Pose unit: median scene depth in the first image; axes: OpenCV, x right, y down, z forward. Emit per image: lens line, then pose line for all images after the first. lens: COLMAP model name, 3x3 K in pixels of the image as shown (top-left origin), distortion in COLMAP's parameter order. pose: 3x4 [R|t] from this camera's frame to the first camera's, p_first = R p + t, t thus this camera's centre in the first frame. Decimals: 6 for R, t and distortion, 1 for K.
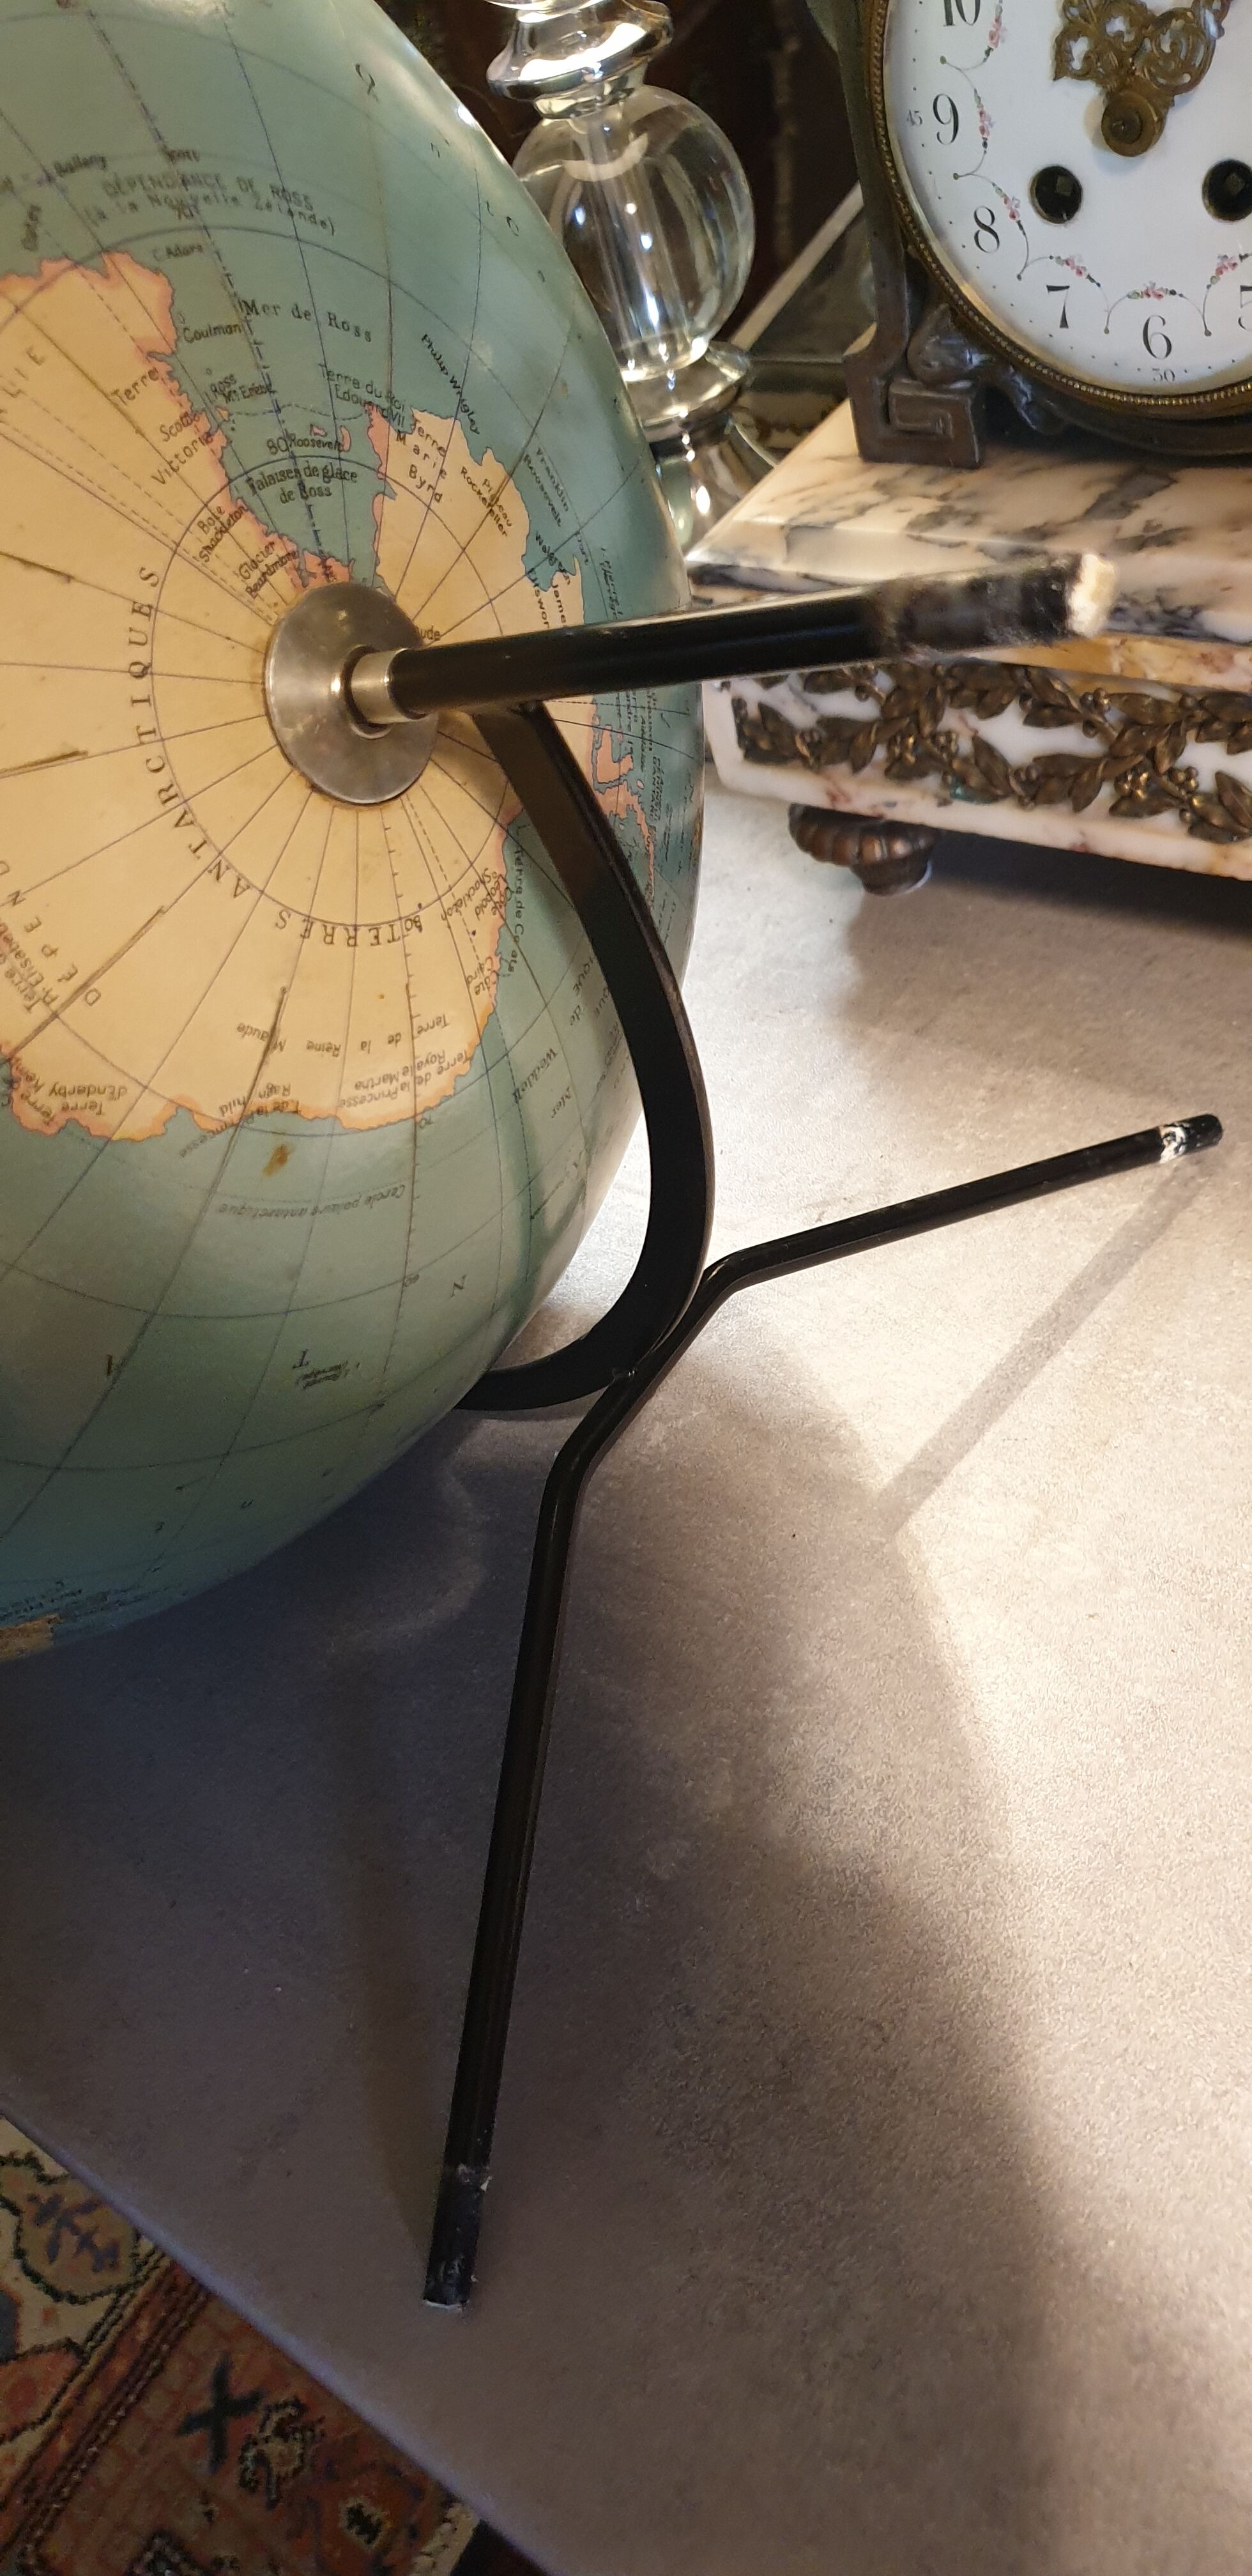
lens RADIAL K [[2033.9, 0, 622.0], [0, 2033.9, 1282.9], [0, 0, 1]] dist [0.038160, -0.014909]
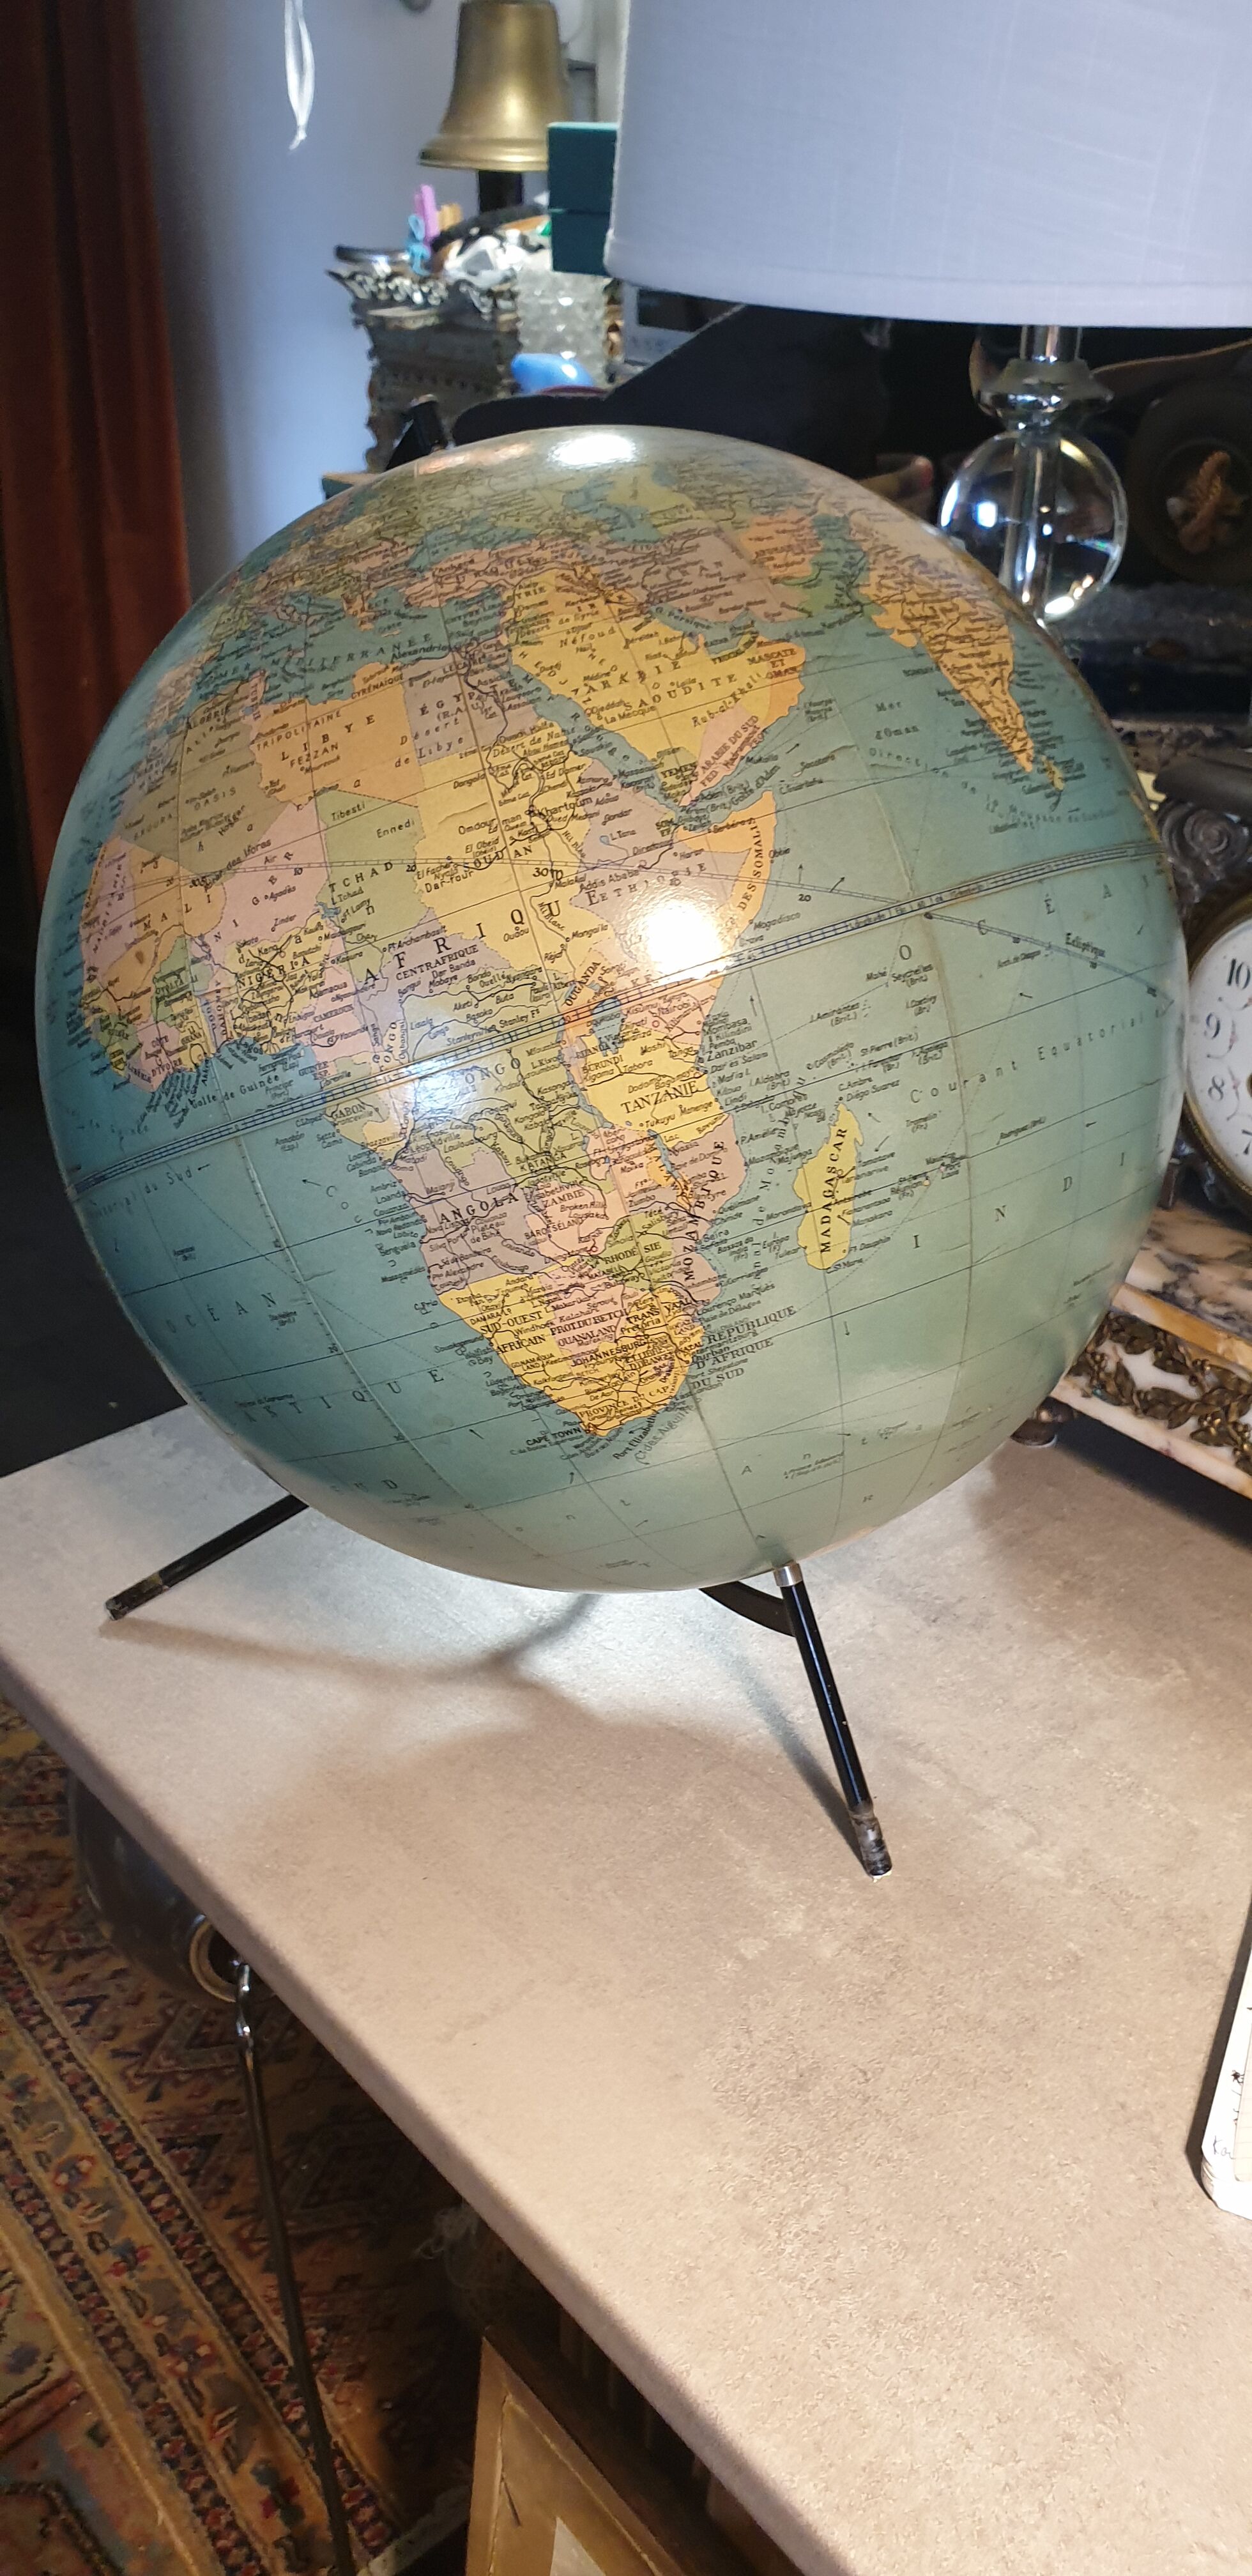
lens RADIAL K [[2033.9, 0, 639.5], [0, 2033.9, 1287.8], [0, 0, 1]] dist [0.038160, -0.014909]
pose [[0.940099, 0.339734, -0.028176, -0.154137], [-0.335727, 0.908323, -0.249473, 0.200812], [-0.059162, 0.243989, 0.967972, -0.519543]]
